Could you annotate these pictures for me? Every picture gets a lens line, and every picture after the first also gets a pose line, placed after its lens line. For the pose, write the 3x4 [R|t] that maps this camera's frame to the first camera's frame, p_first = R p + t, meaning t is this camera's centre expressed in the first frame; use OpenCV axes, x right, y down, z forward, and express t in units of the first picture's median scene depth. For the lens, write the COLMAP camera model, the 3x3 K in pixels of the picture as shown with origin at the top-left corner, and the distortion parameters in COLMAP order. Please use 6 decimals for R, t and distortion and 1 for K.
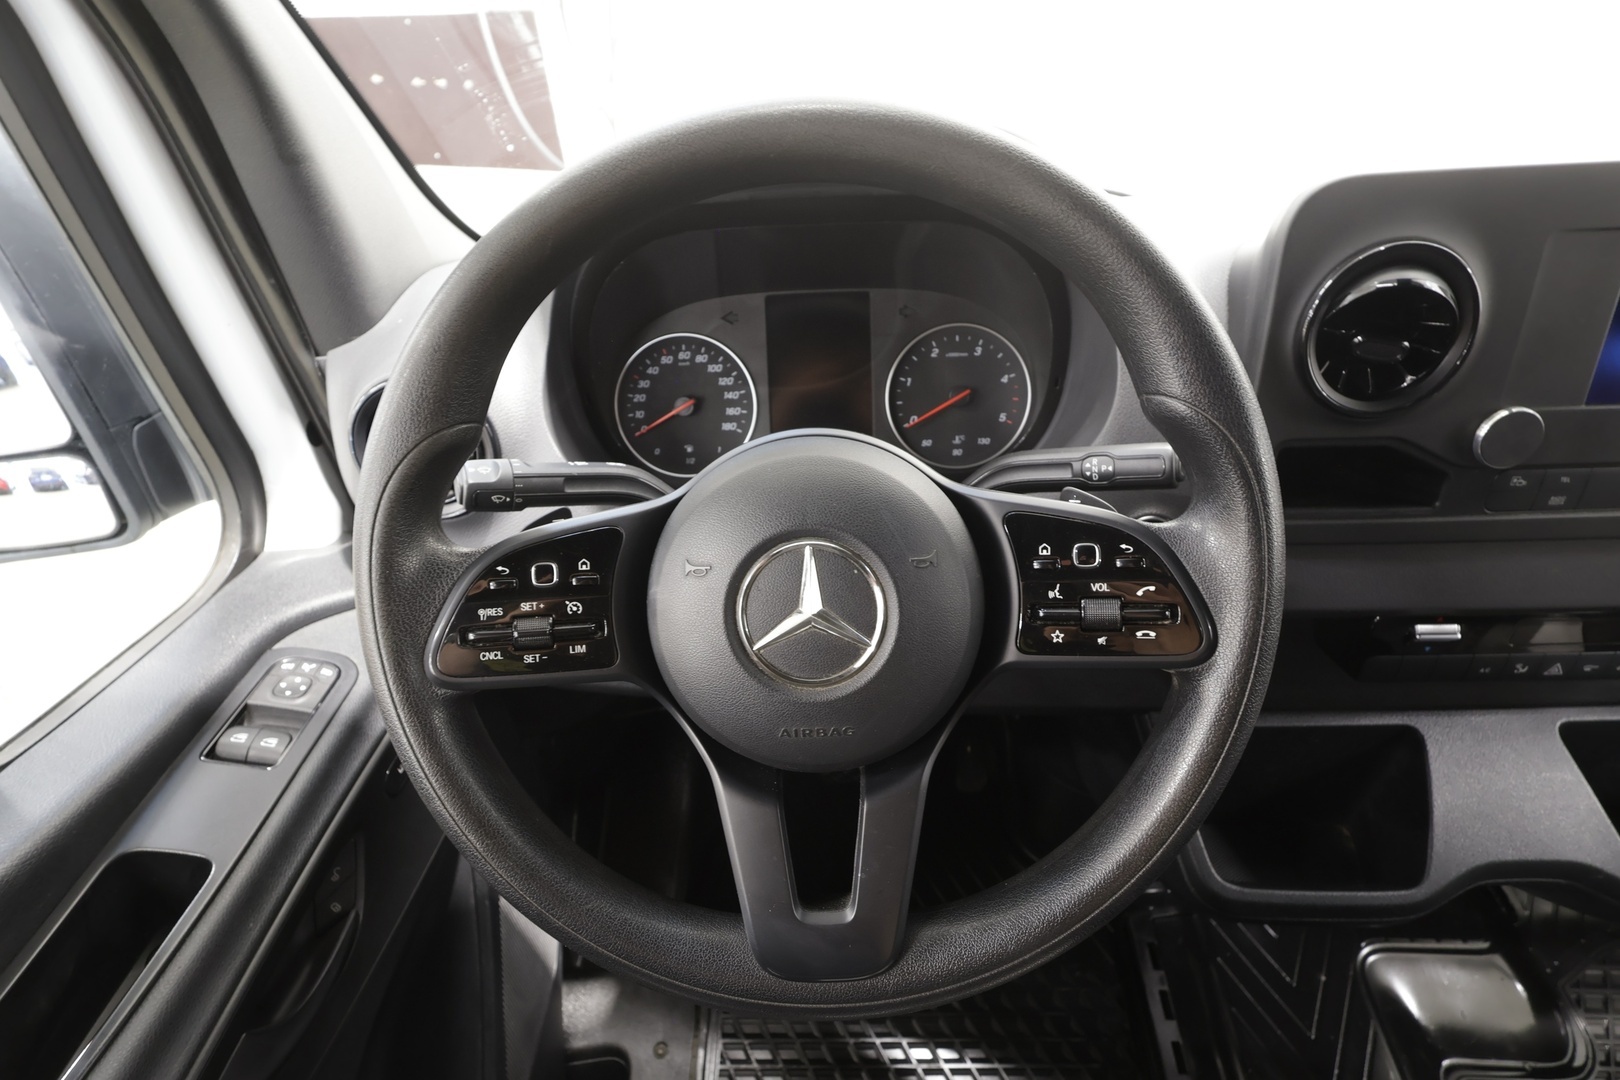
lens RADIAL K [[792.2, 0, 810.0], [0, 792.2, 540.0], [0, 0, 1]] dist [-0.001134, -0.001196]
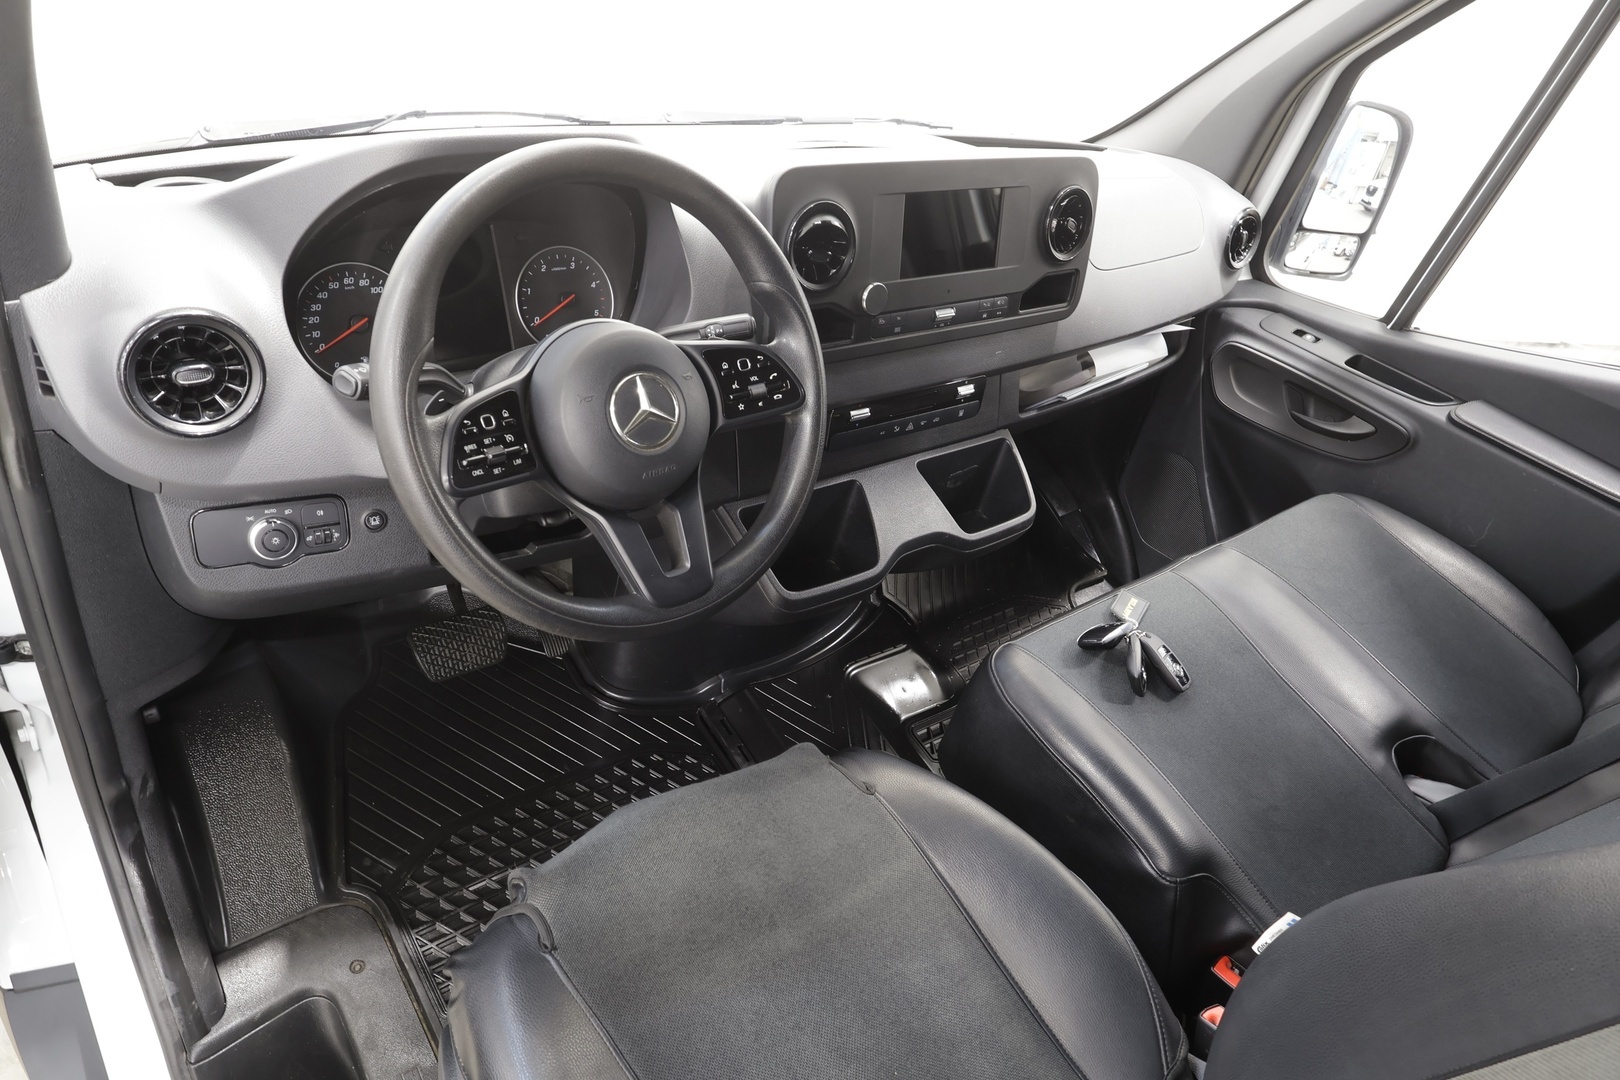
lens RADIAL K [[1055.5, 0, 810.0], [0, 1055.5, 540.0], [0, 0, 1]] dist [-0.037838, 0.000150]
pose [[0.752174, -0.204321, 0.626488, -0.698607], [0.185411, 0.977928, 0.096331, 0.122661], [-0.632343, 0.043700, 0.773455, -0.625266]]
